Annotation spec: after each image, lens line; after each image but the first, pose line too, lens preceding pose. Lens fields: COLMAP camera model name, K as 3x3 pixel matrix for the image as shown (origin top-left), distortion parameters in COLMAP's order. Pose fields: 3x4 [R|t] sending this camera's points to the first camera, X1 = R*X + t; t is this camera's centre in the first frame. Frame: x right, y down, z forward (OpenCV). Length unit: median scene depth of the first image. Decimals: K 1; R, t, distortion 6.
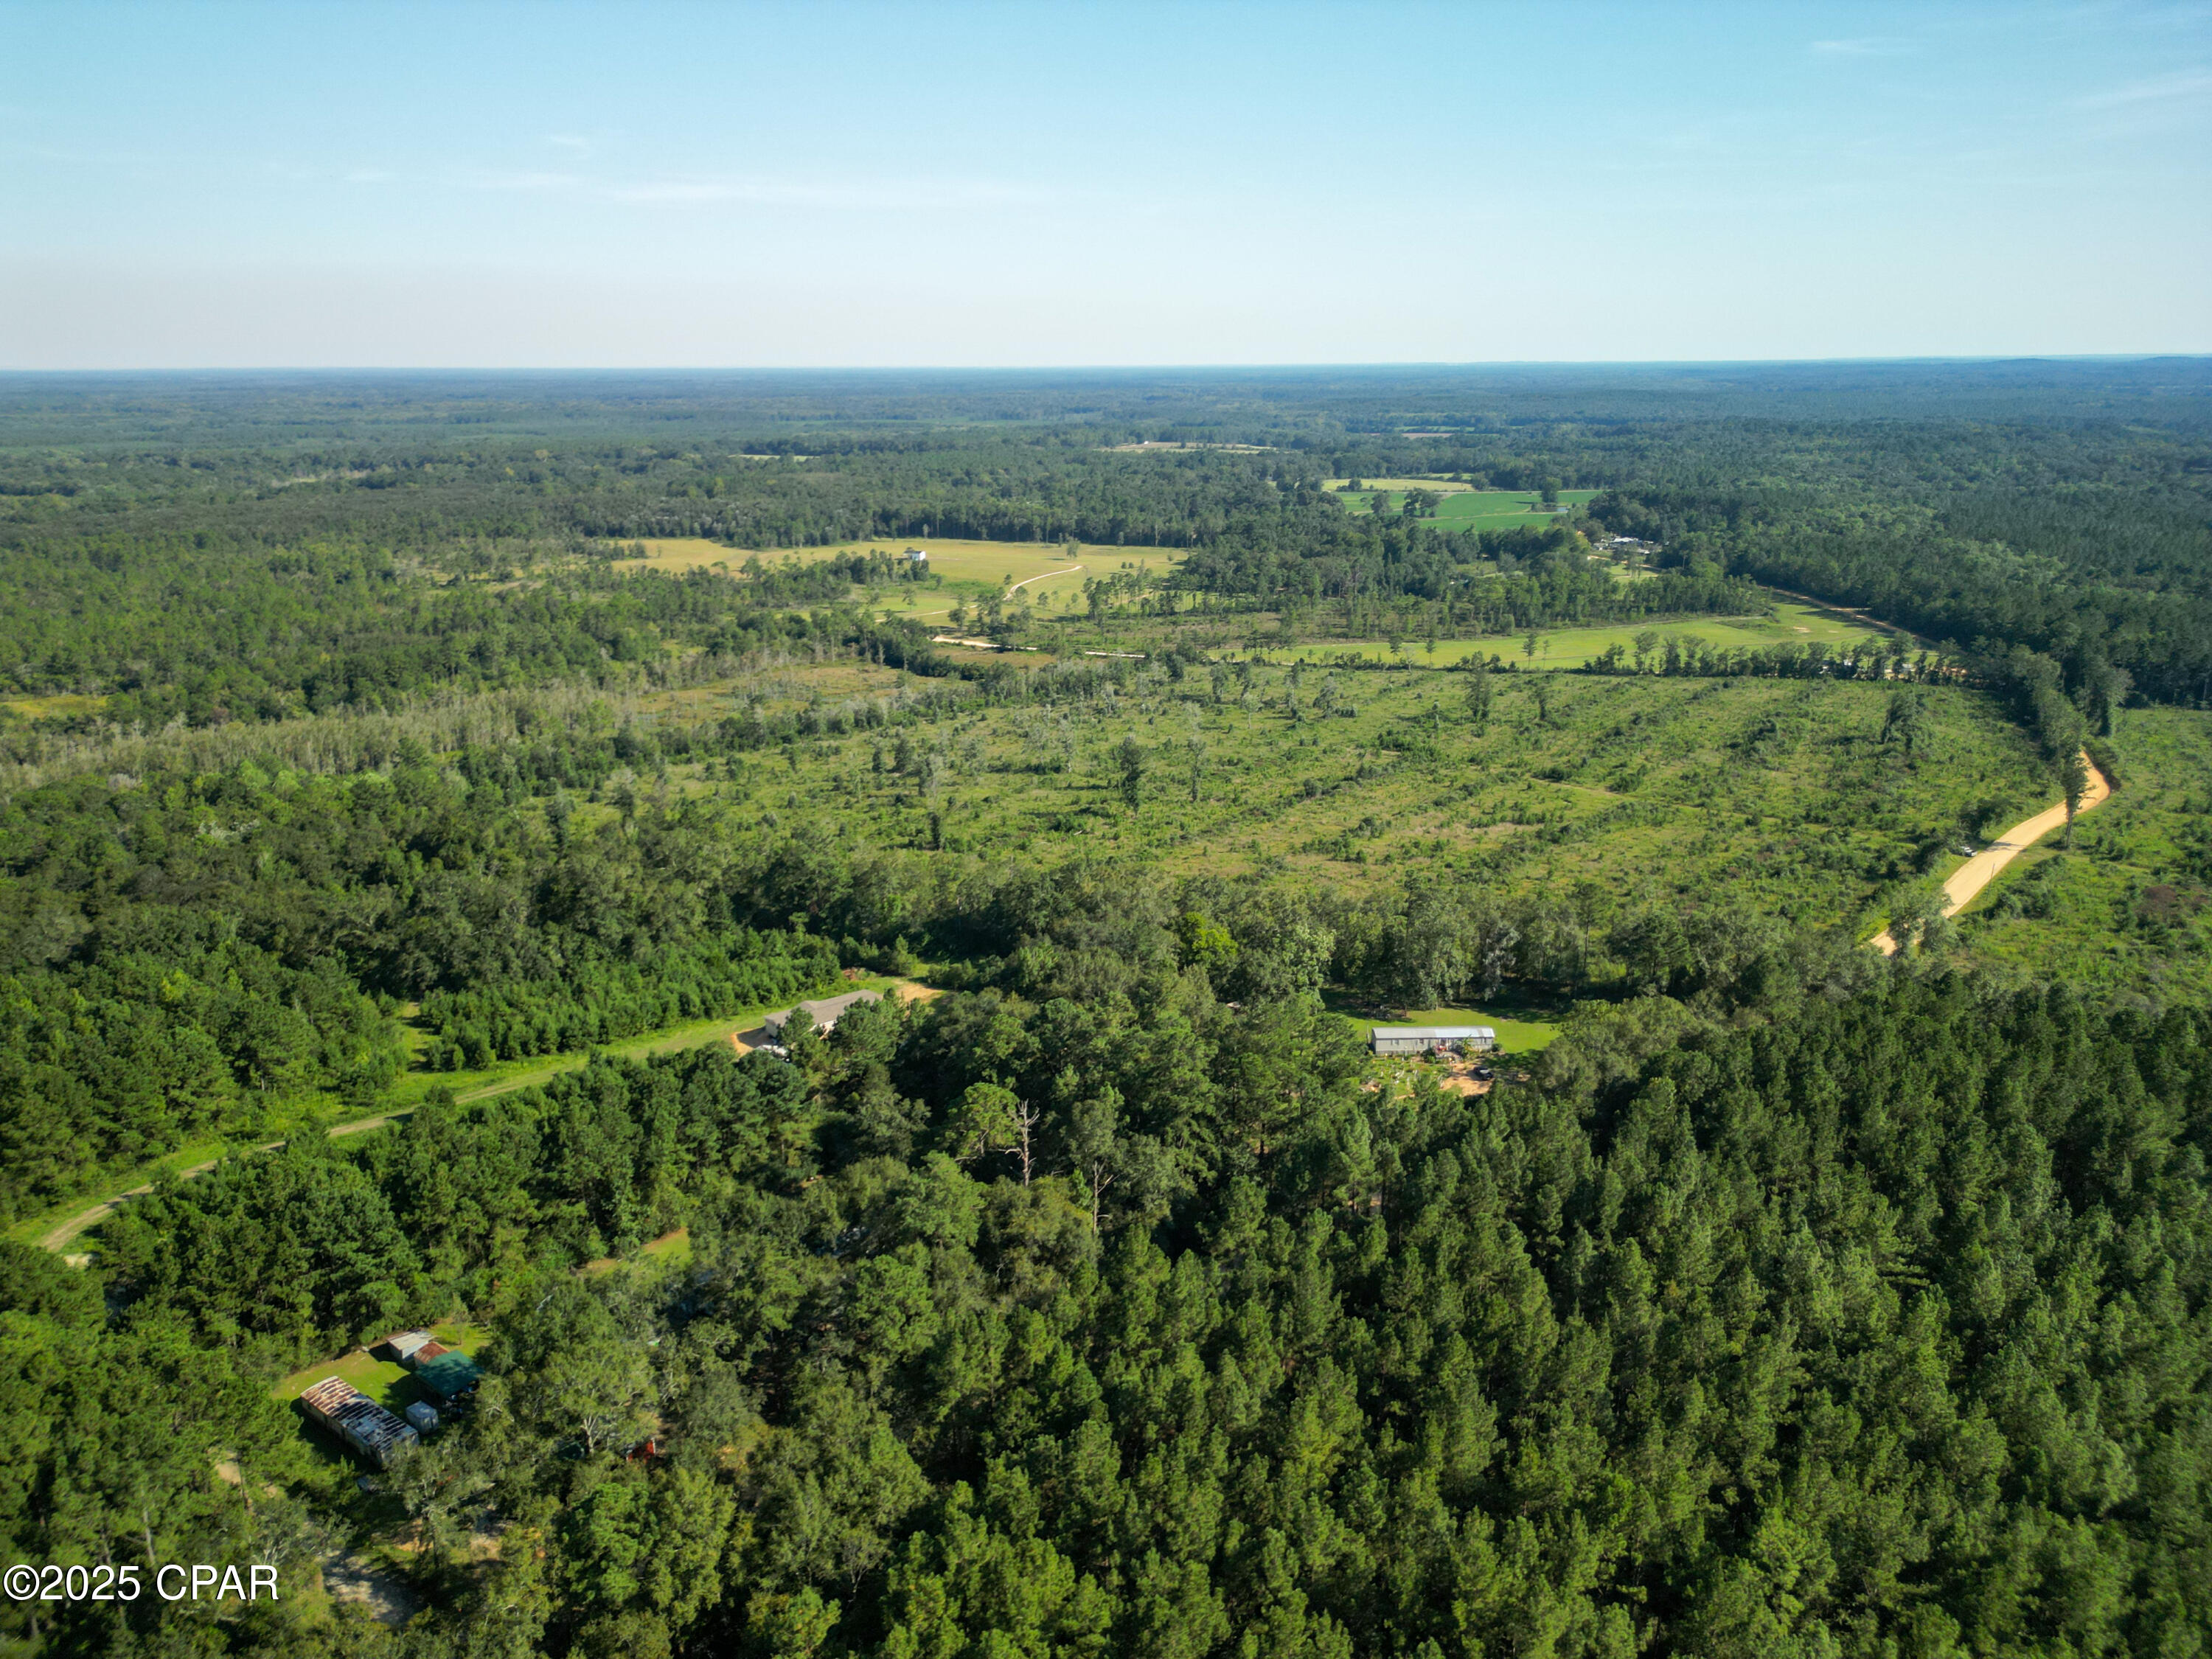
lens RADIAL K [[1565.7, 0, 1106.0], [0, 1565.7, 829.5], [0, 0, 1]] dist [-0.000671, -0.000056]
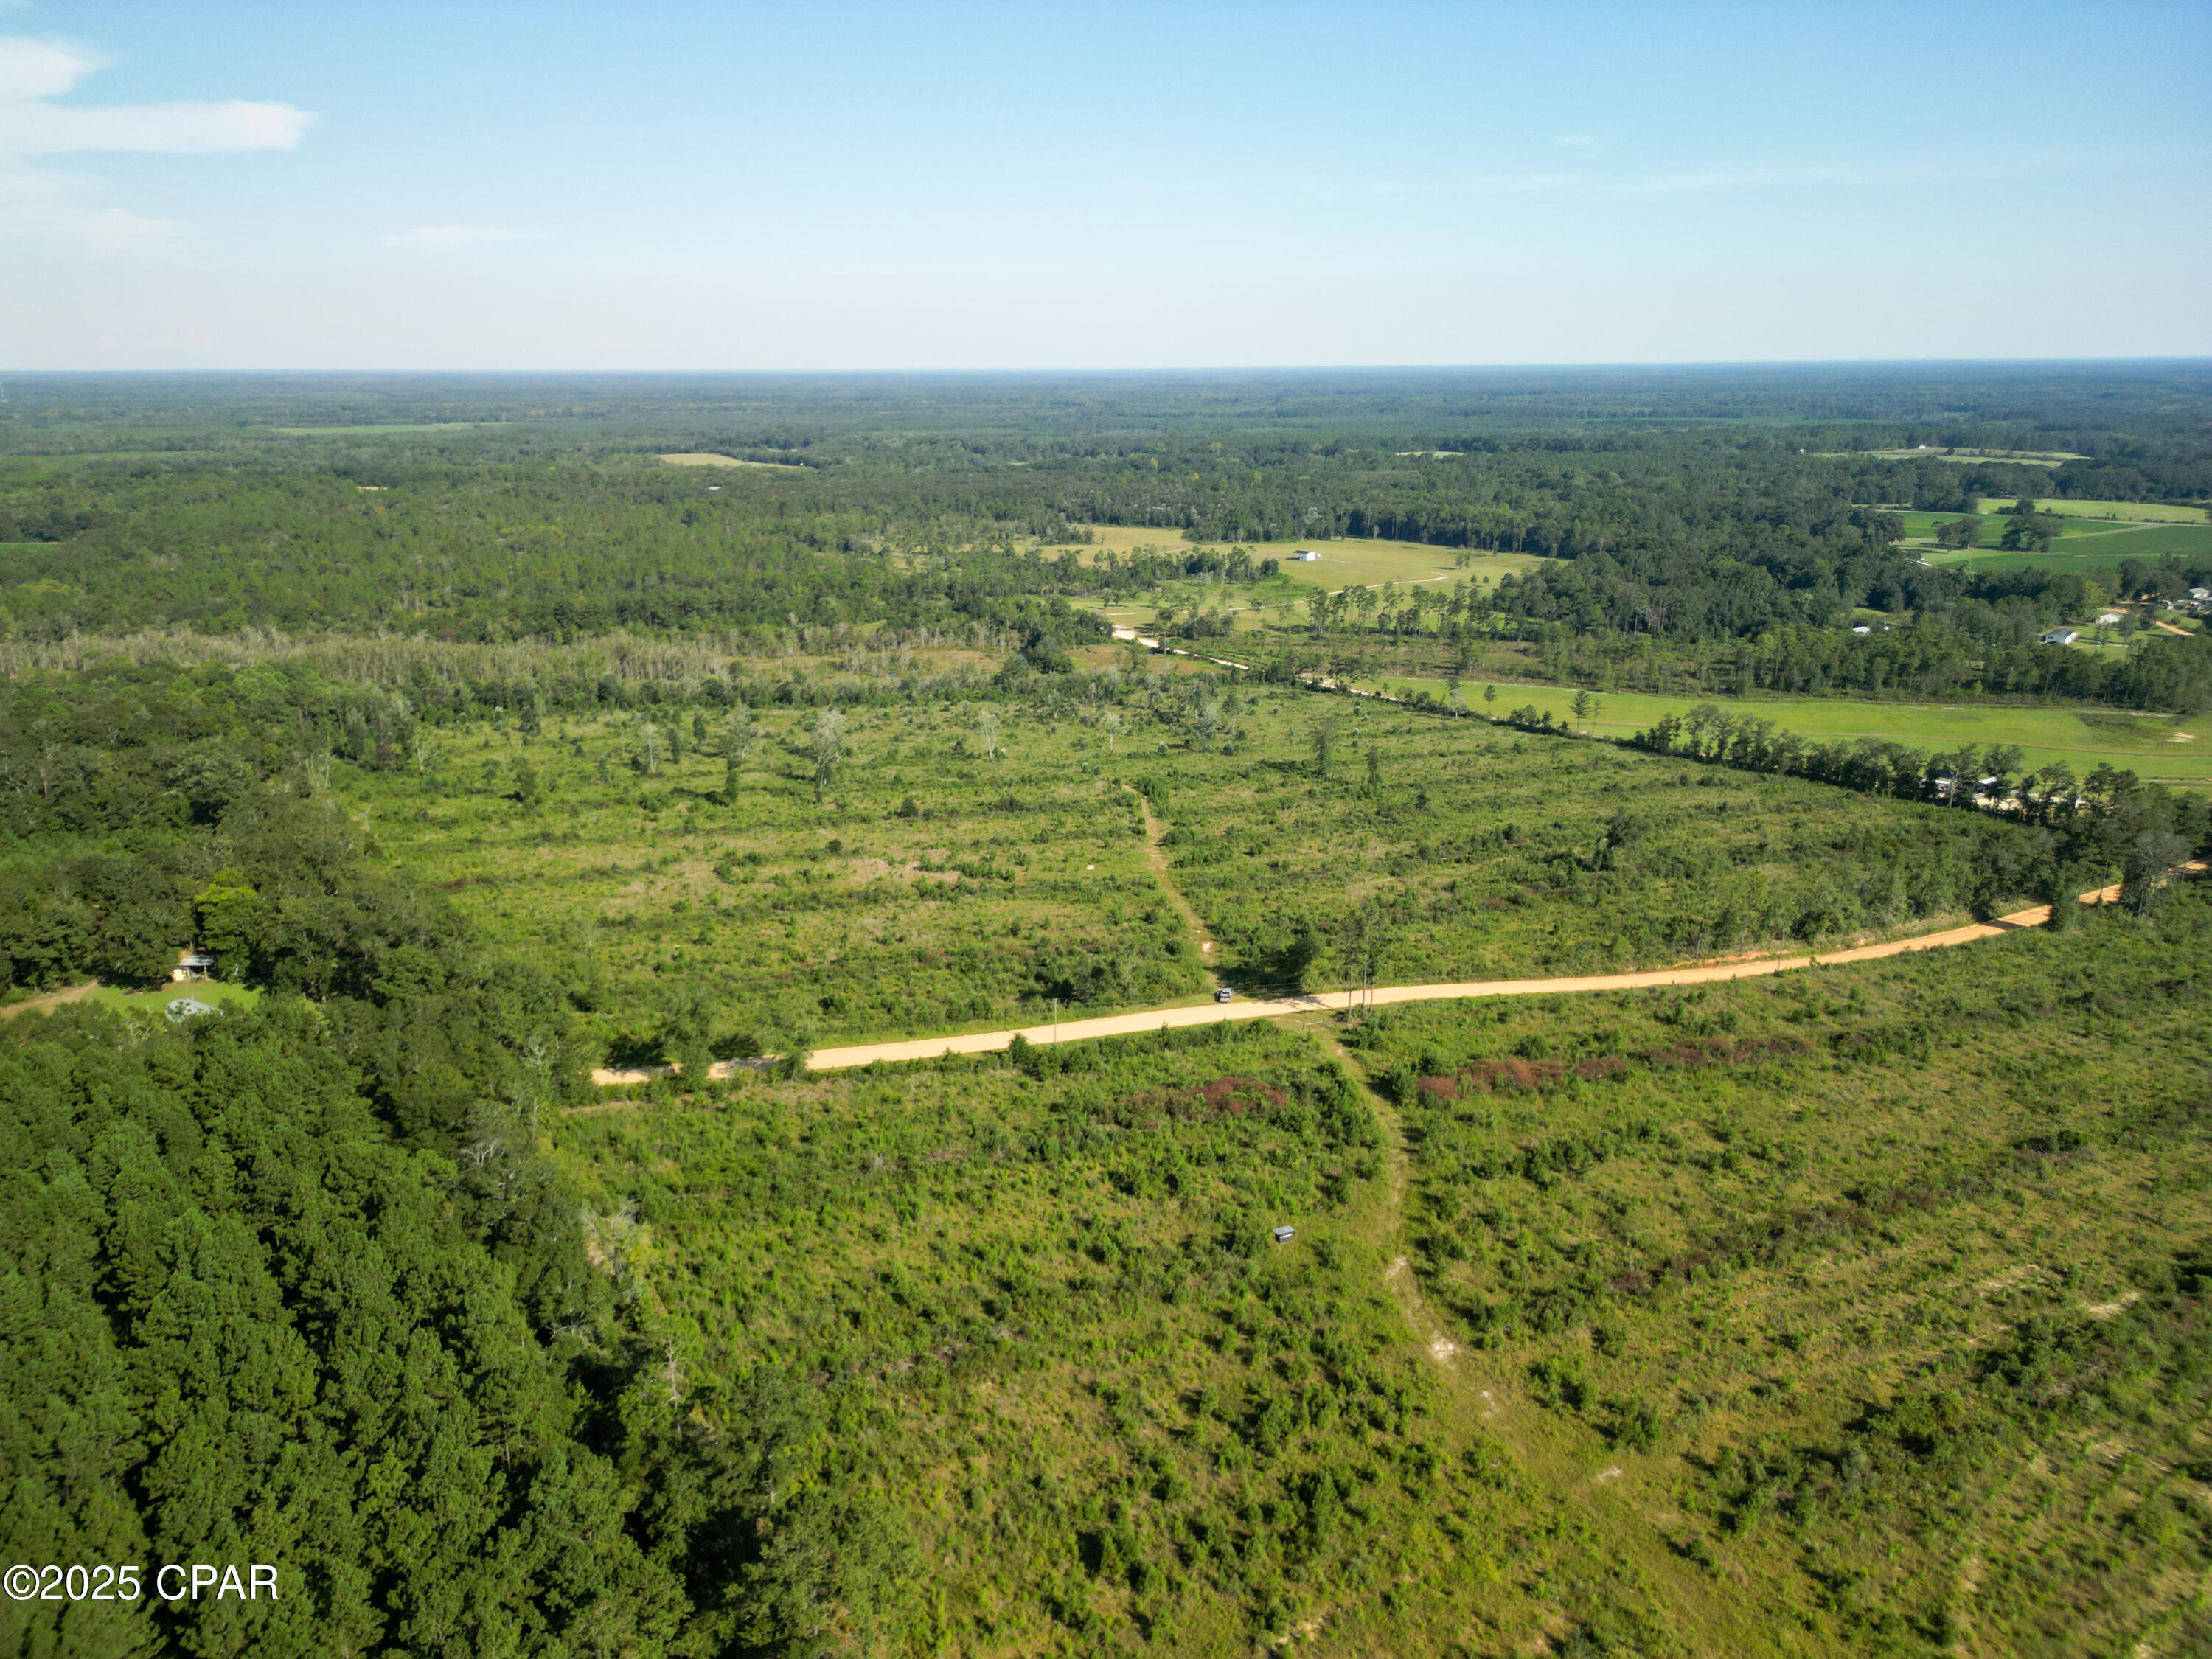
lens RADIAL K [[1527.2, 0, 1106.0], [0, 1527.2, 829.5], [0, 0, 1]] dist [-0.000480, -0.000756]
pose [[0.796832, 0.167963, -0.580385, 0.547968], [-0.161030, 0.984876, 0.063938, -0.063401], [0.582347, 0.042512, 0.811828, 0.195033]]
